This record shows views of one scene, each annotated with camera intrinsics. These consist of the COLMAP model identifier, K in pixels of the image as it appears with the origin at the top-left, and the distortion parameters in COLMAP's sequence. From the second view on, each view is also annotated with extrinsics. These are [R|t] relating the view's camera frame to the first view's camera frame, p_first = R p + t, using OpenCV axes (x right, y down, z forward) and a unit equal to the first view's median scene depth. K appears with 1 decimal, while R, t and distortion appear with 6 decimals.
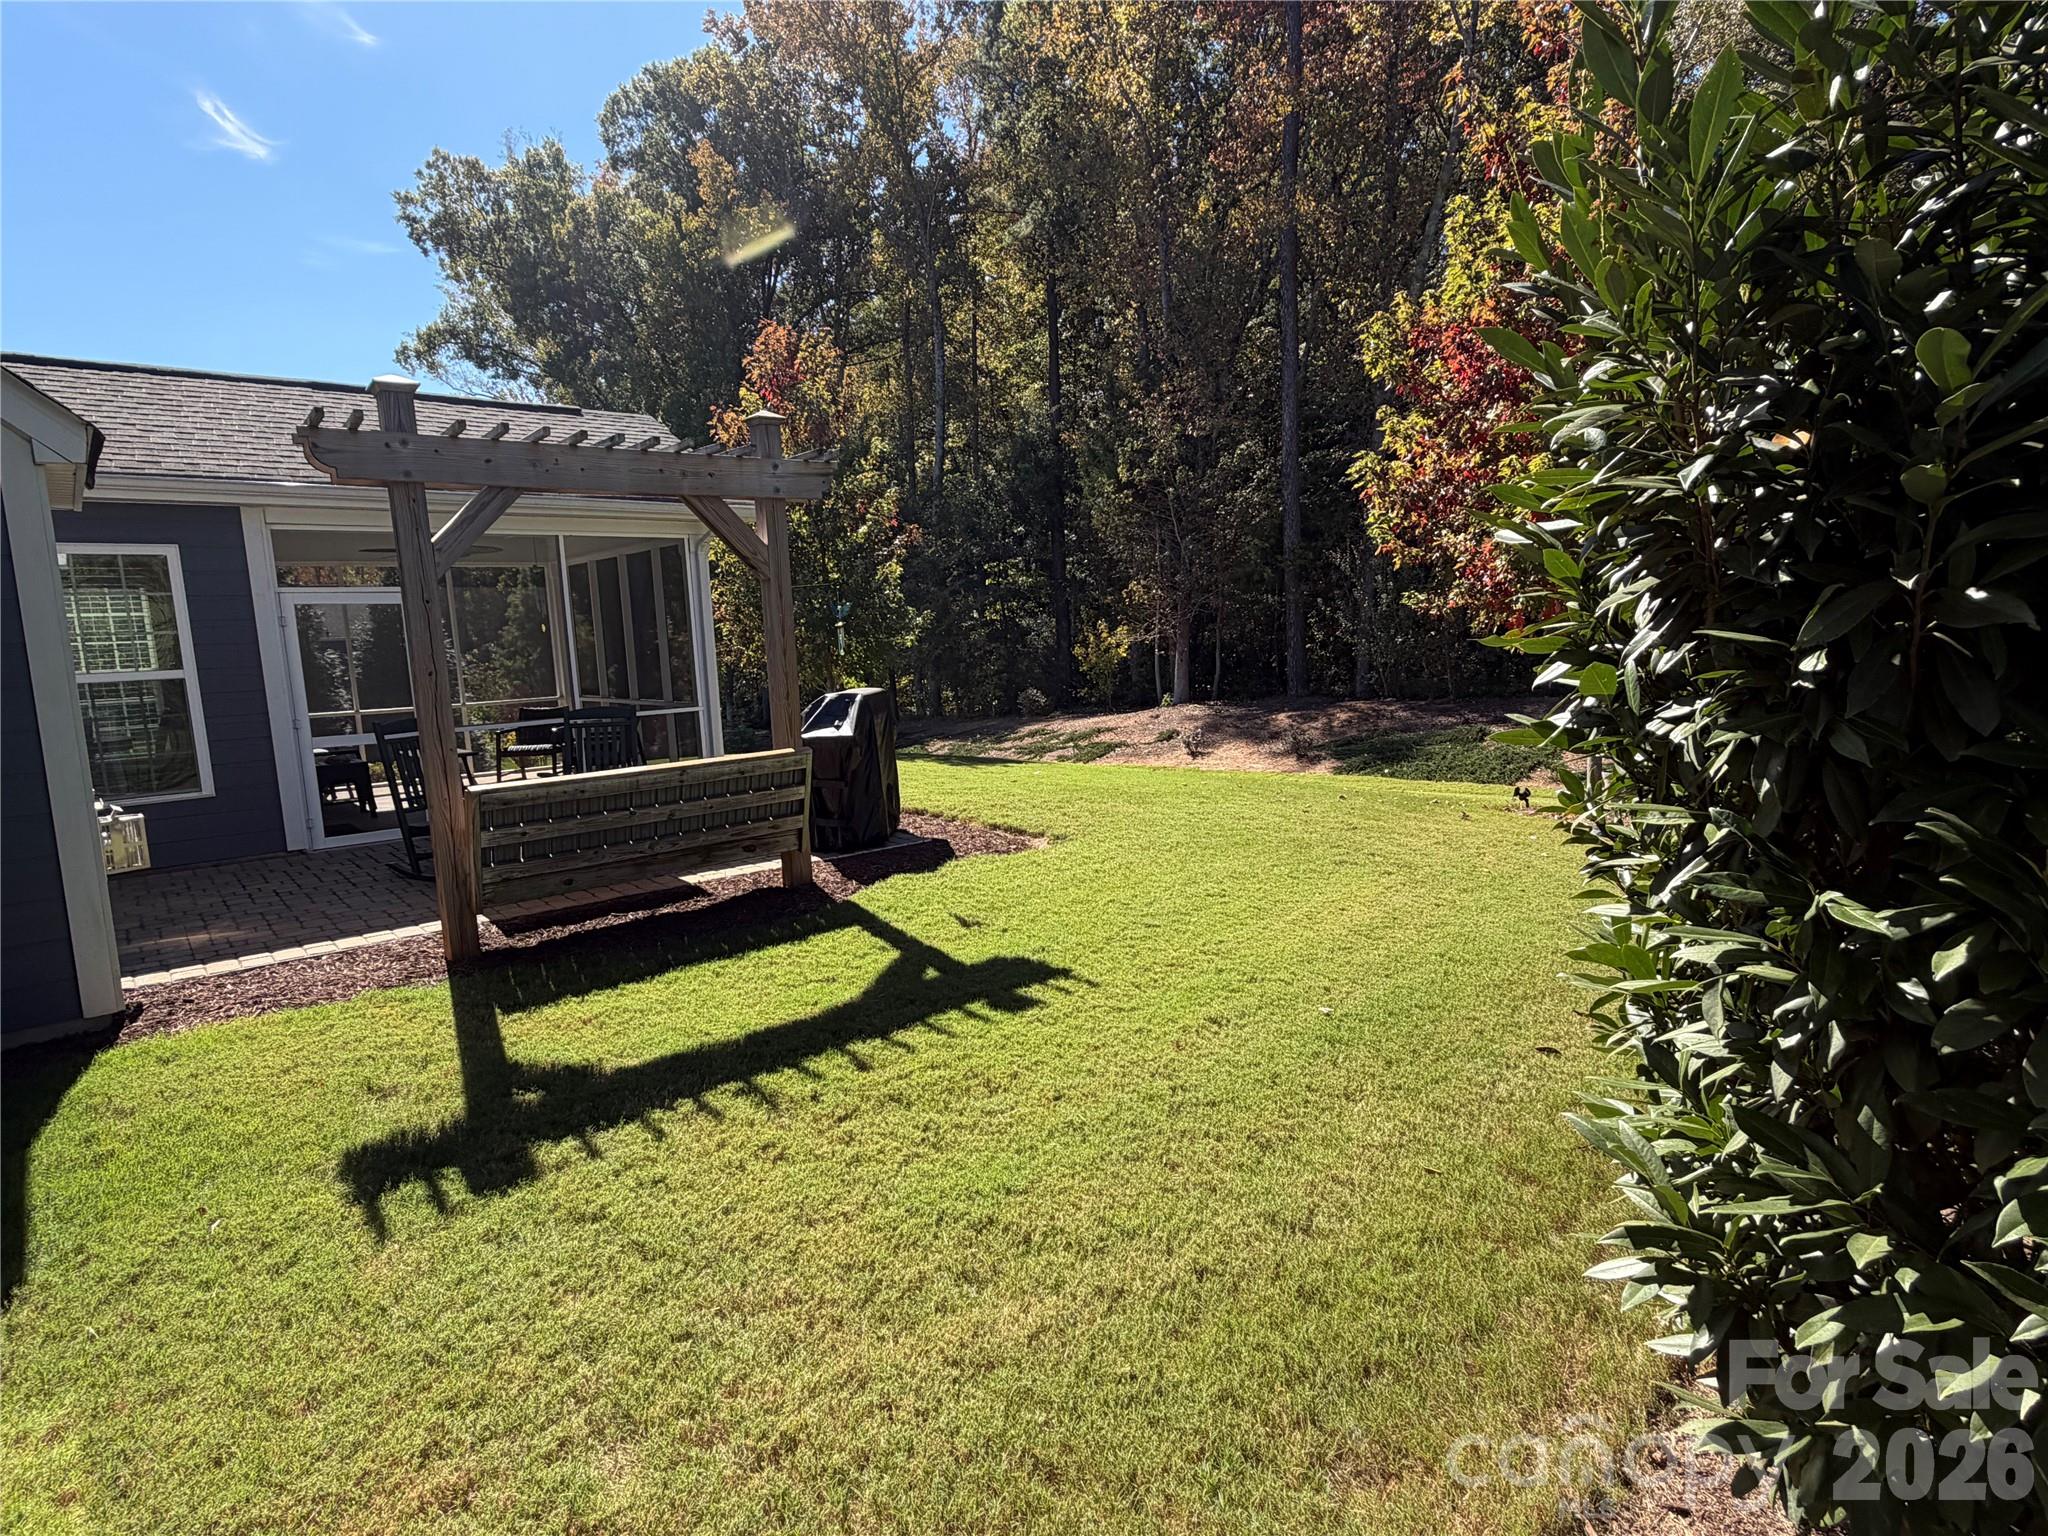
lens RADIAL K [[1094.6, 0, 1031.3], [0, 1094.6, 765.9], [0, 0, 1]] dist [0.005054, 0.001575]
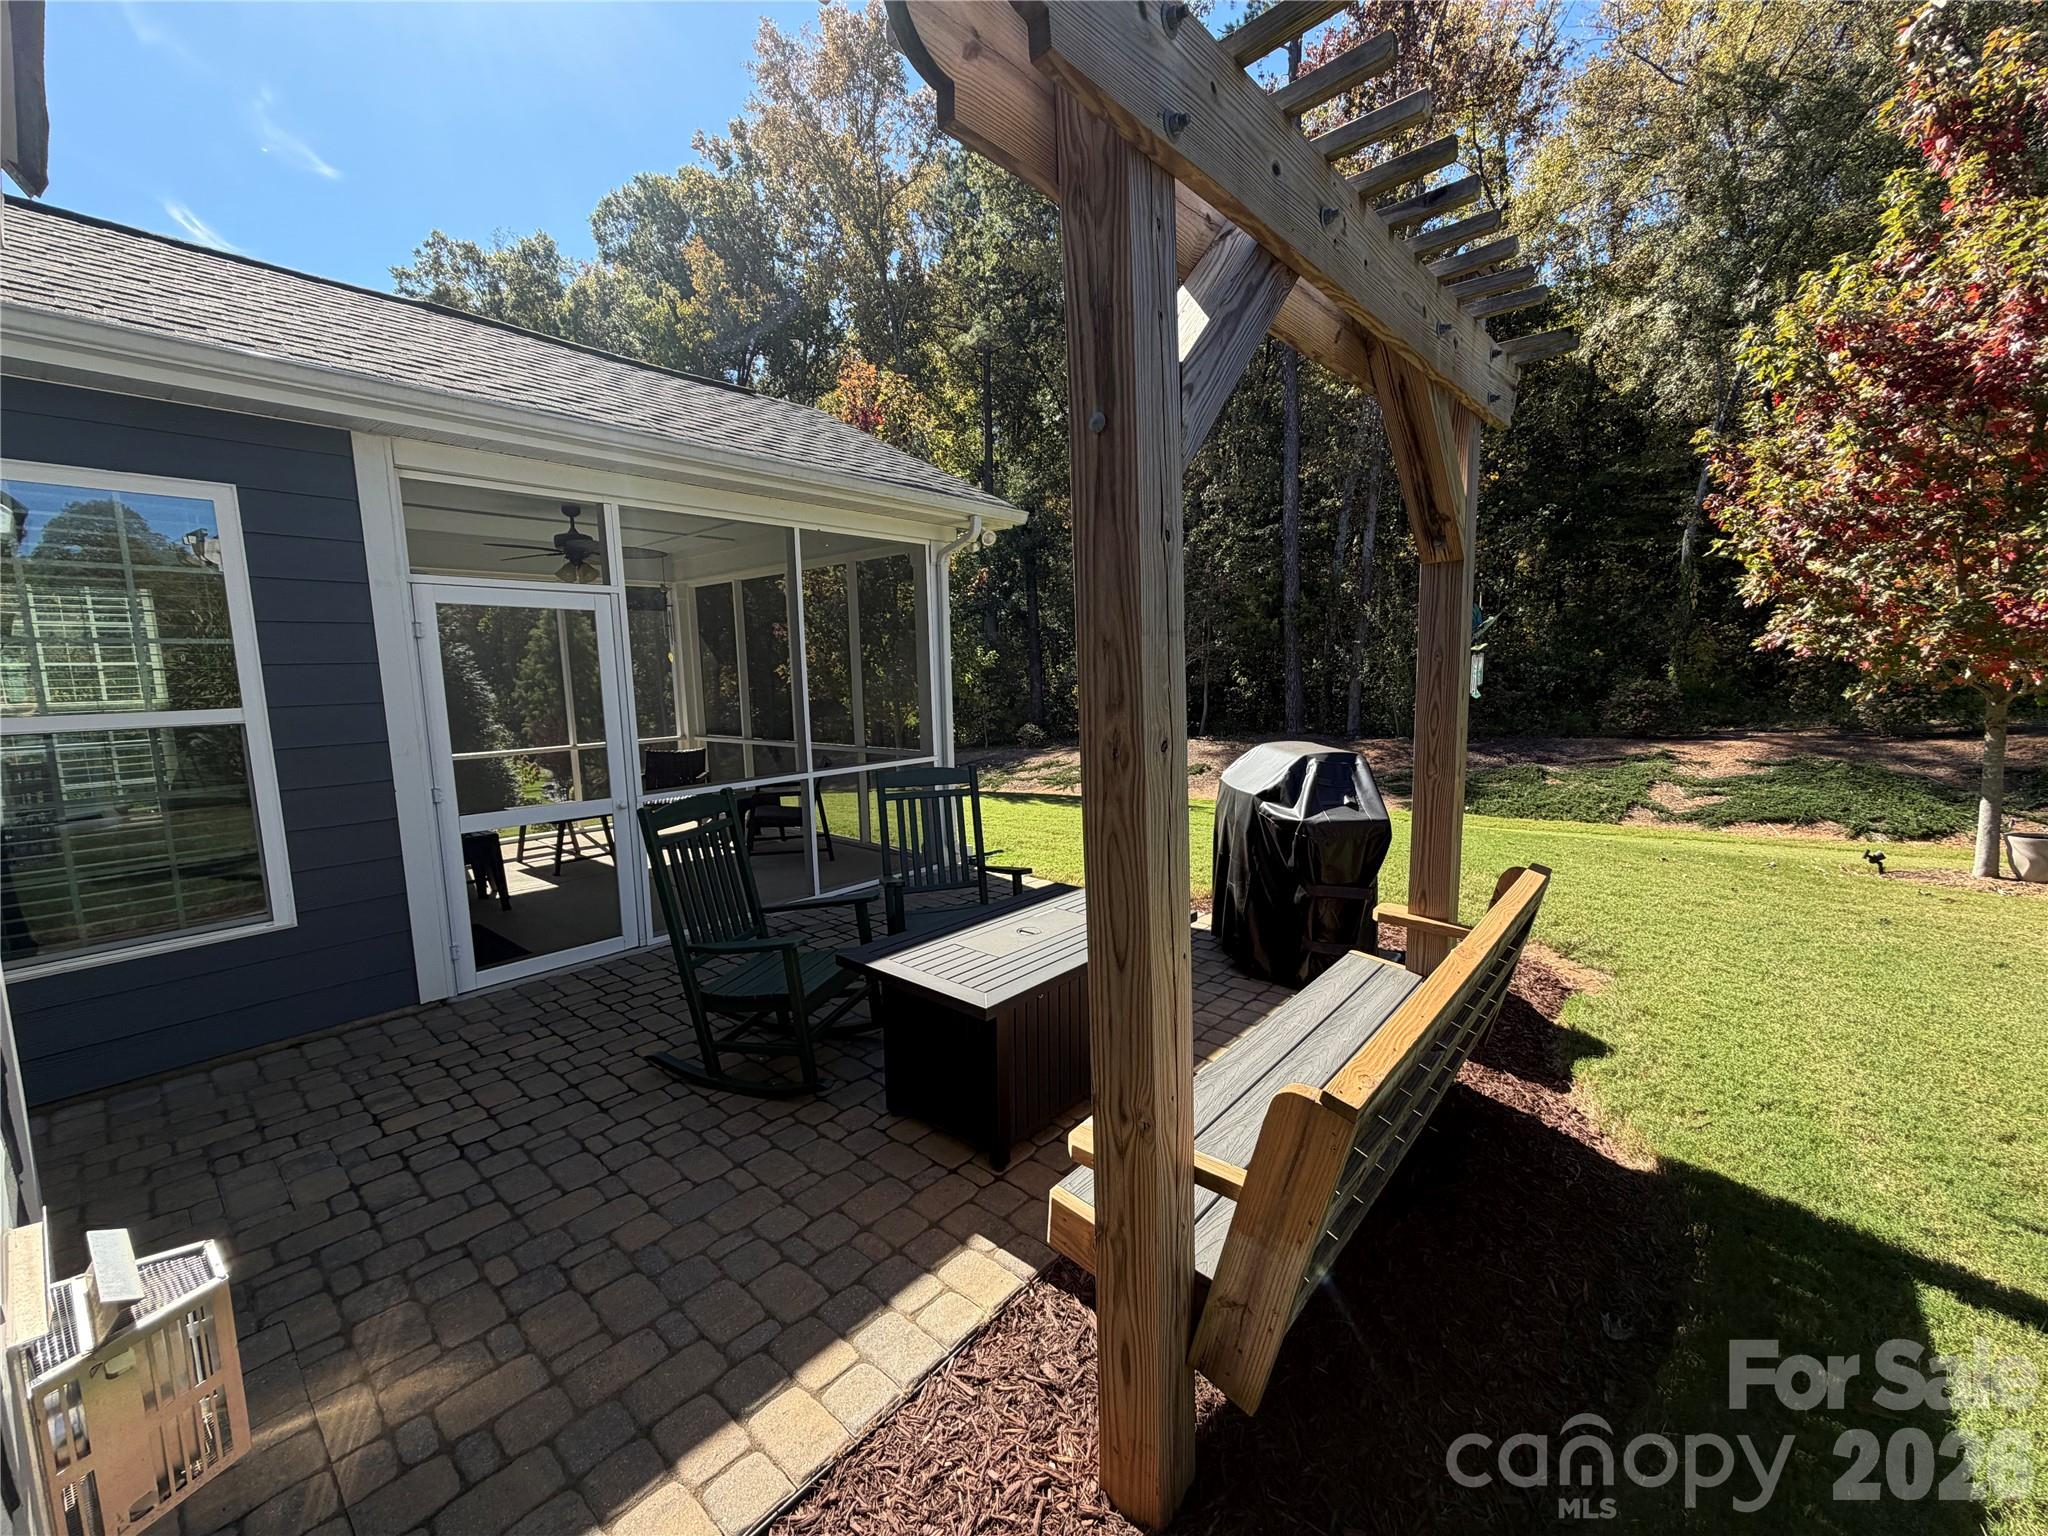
lens RADIAL K [[818.3, 0, 1010.8], [0, 818.3, 763.7], [0, 0, 1]] dist [0.006702, 0.000056]
pose [[0.989581, 0.001528, 0.143966, -0.091623], [0.000561, 0.999895, -0.014473, -0.010926], [-0.143973, 0.014403, 0.989477, 0.108856]]
